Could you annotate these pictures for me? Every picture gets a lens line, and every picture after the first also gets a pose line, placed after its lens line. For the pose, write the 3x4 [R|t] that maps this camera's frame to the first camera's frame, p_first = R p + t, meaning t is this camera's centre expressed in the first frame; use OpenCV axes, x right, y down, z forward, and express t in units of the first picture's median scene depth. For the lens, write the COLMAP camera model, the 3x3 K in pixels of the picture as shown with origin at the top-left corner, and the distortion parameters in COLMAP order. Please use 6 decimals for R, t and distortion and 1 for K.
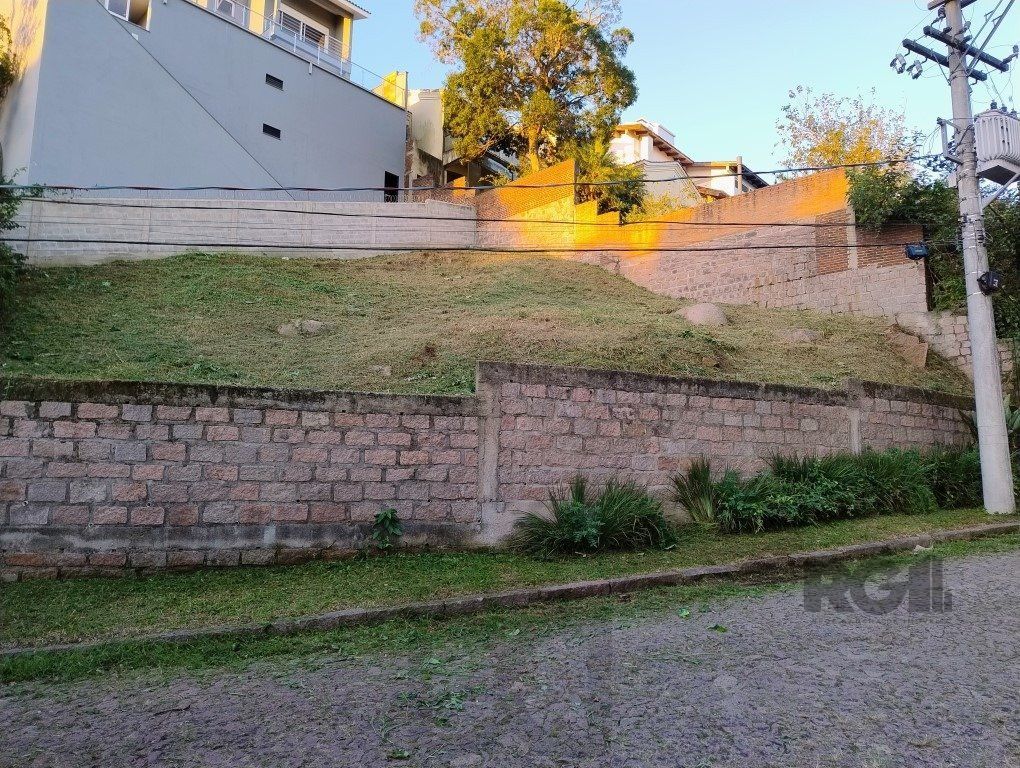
lens RADIAL K [[687.9, 0, 511.0], [0, 687.9, 385.1], [0, 0, 1]] dist [0.054684, -0.062068]
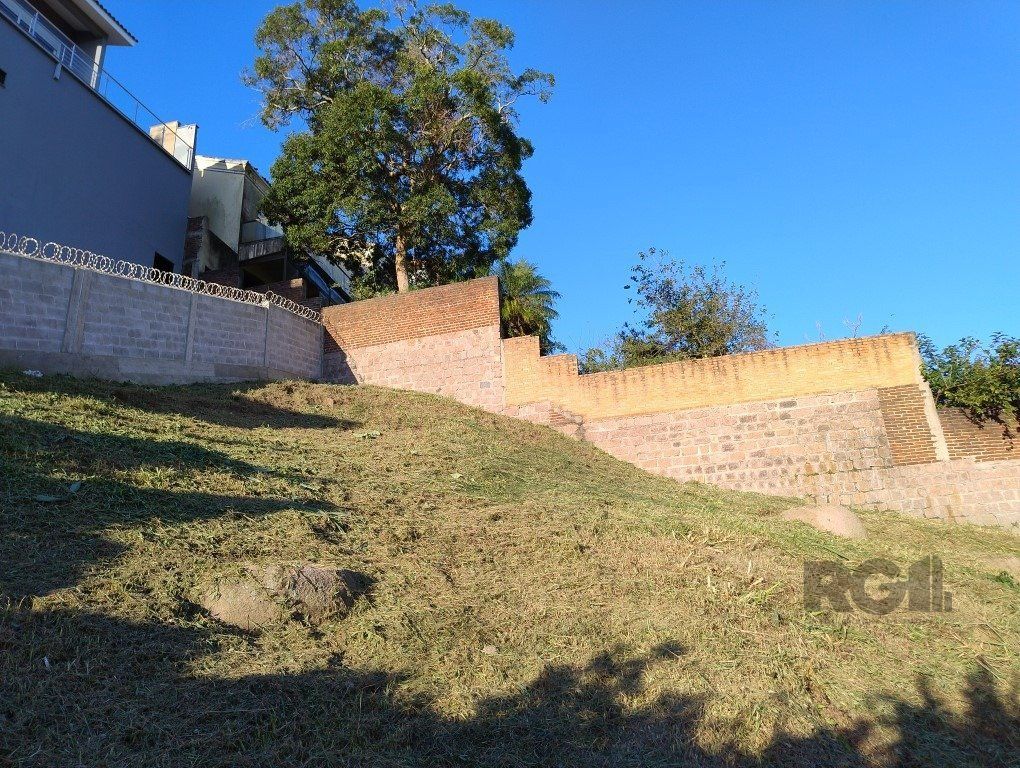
lens RADIAL K [[687.9, 0, 511.0], [0, 687.9, 385.1], [0, 0, 1]] dist [0.054684, -0.062068]
pose [[0.883908, 0.089906, 0.458937, -0.587700], [0.006930, 0.978721, -0.205079, -0.184420], [-0.467609, 0.184452, 0.864476, 1.054044]]
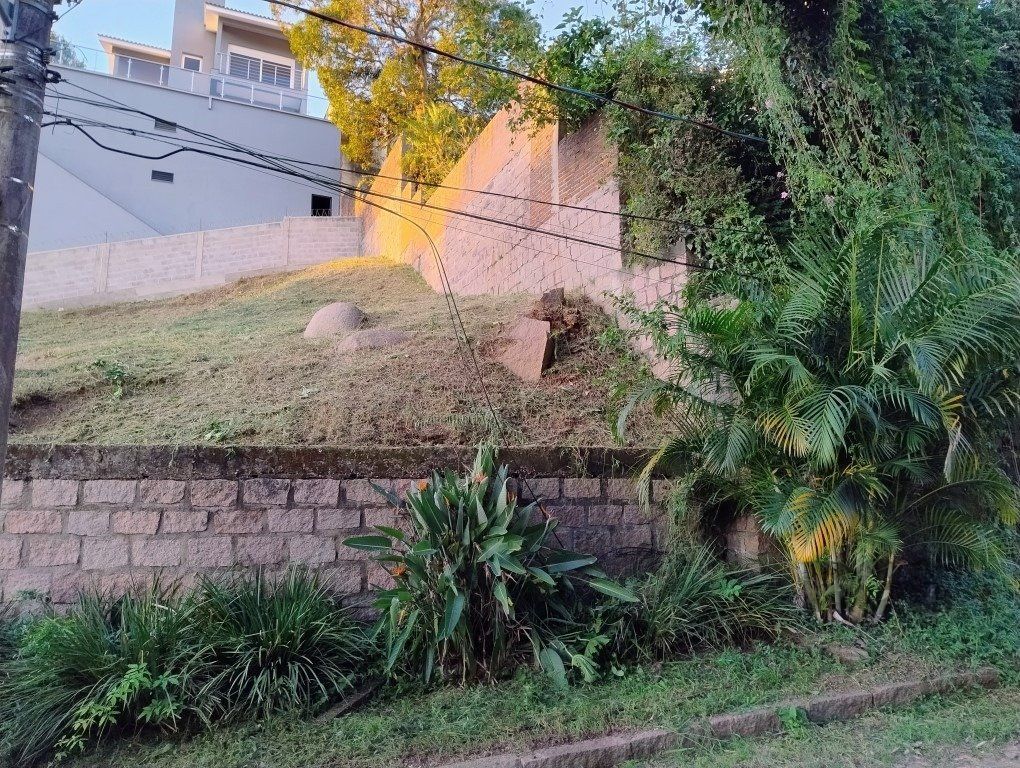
lens RADIAL K [[687.9, 0, 511.0], [0, 687.9, 385.1], [0, 0, 1]] dist [0.054684, -0.062068]
pose [[0.918655, -0.085362, -0.385729, 1.309307], [0.074858, 0.996301, -0.042201, -0.001372], [0.387905, 0.009893, 0.921646, 0.886385]]
